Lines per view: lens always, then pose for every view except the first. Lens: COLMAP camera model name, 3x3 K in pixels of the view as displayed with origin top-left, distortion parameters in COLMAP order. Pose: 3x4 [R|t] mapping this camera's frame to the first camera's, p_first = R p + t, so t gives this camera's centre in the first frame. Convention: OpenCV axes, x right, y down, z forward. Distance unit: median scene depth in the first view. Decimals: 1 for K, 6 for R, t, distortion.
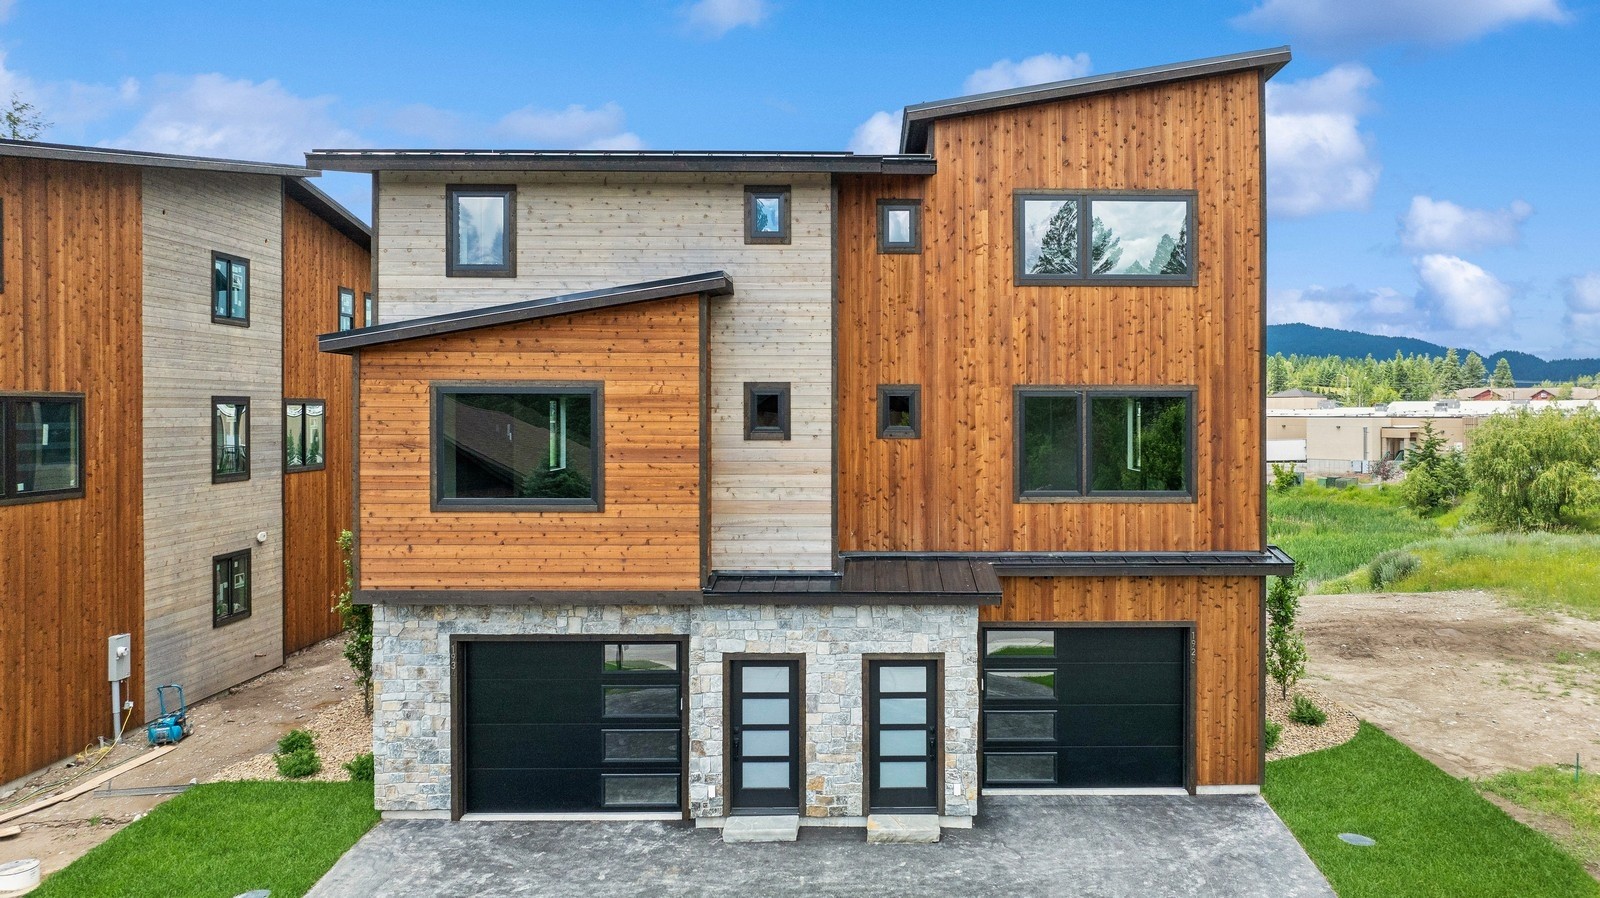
lens RADIAL K [[1141.9, 0, 840.8], [0, 1141.9, 434.6], [0, 0, 1]] dist [-0.019021, 0.007569]
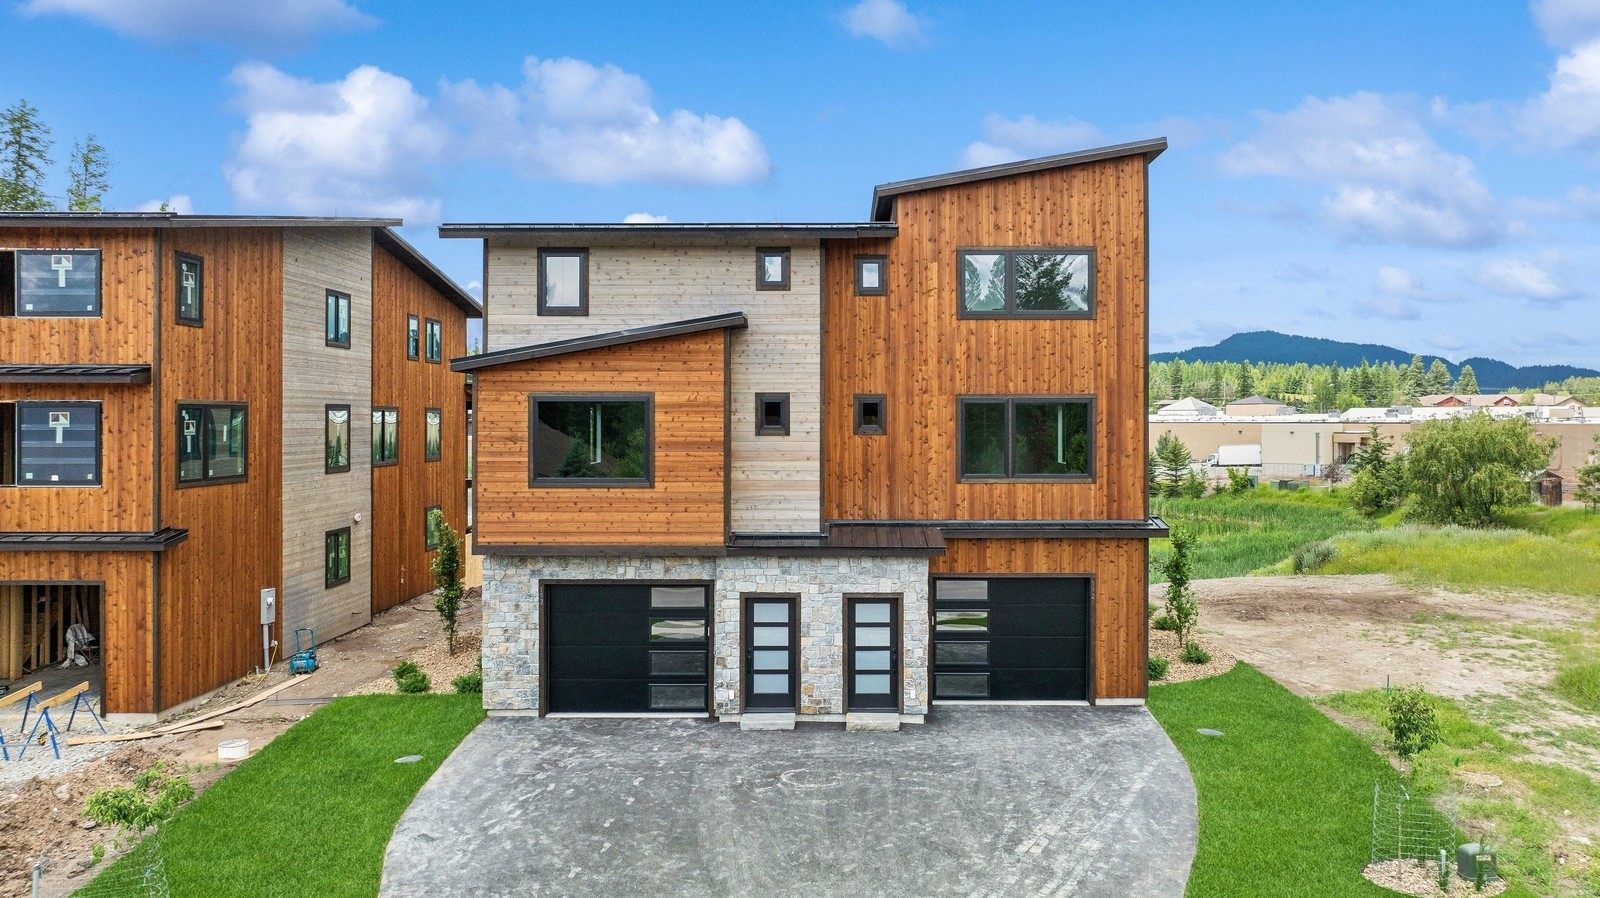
lens RADIAL K [[1141.9, 0, 781.0], [0, 1141.9, 486.2], [0, 0, 1]] dist [-0.019021, 0.007569]
pose [[0.999559, -0.000014, -0.029706, -0.013423], [0.001149, 0.999270, 0.038188, 0.012595], [0.029684, -0.038205, 0.998829, -0.334349]]
